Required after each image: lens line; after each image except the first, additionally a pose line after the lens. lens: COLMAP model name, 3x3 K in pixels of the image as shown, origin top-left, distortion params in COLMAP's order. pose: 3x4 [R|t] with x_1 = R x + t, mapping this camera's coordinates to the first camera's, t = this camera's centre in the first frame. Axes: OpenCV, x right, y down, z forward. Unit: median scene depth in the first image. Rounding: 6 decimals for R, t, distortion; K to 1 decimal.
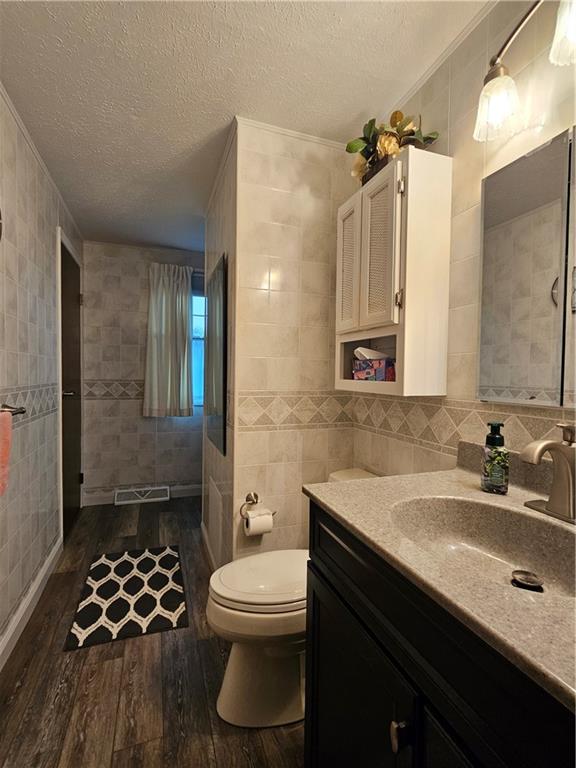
lens RADIAL K [[370.9, 0, 289.3], [0, 370.9, 386.7], [0, 0, 1]] dist [-0.002696, -0.001166]
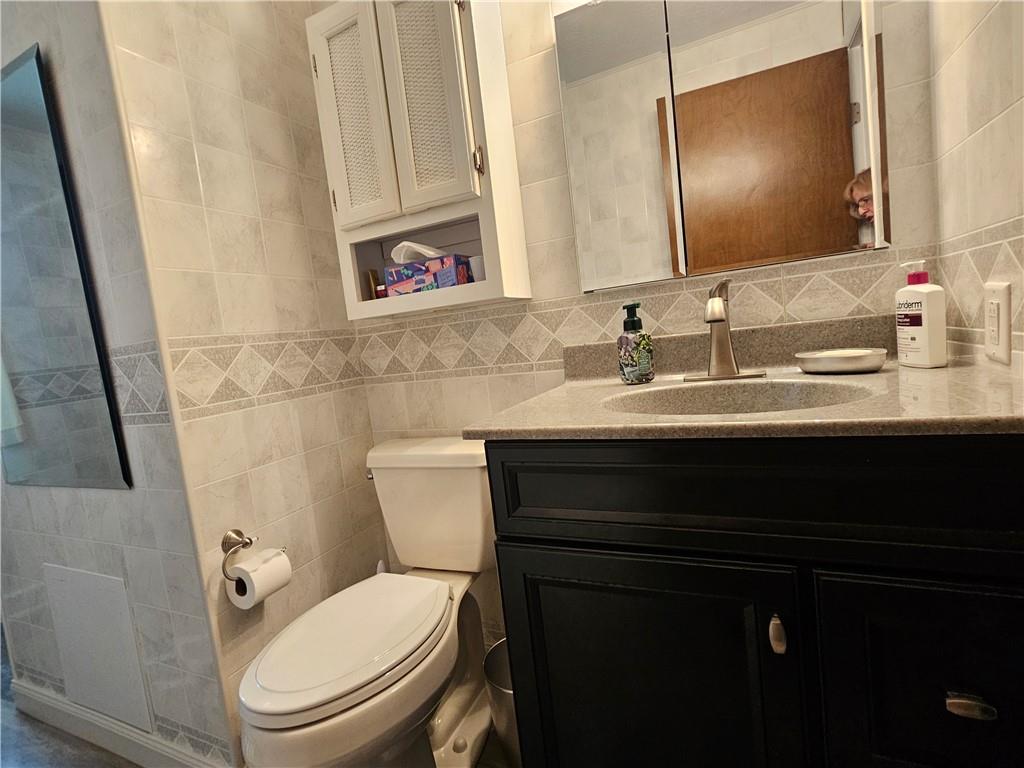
lens RADIAL K [[494.6, 0, 510.7], [0, 494.6, 382.7], [0, 0, 1]] dist [-0.002696, -0.001166]
pose [[0.701652, -0.161940, 0.693874, -0.310030], [0.148991, 0.985648, 0.079375, 0.093483], [-0.696769, 0.047687, 0.715709, 0.243272]]
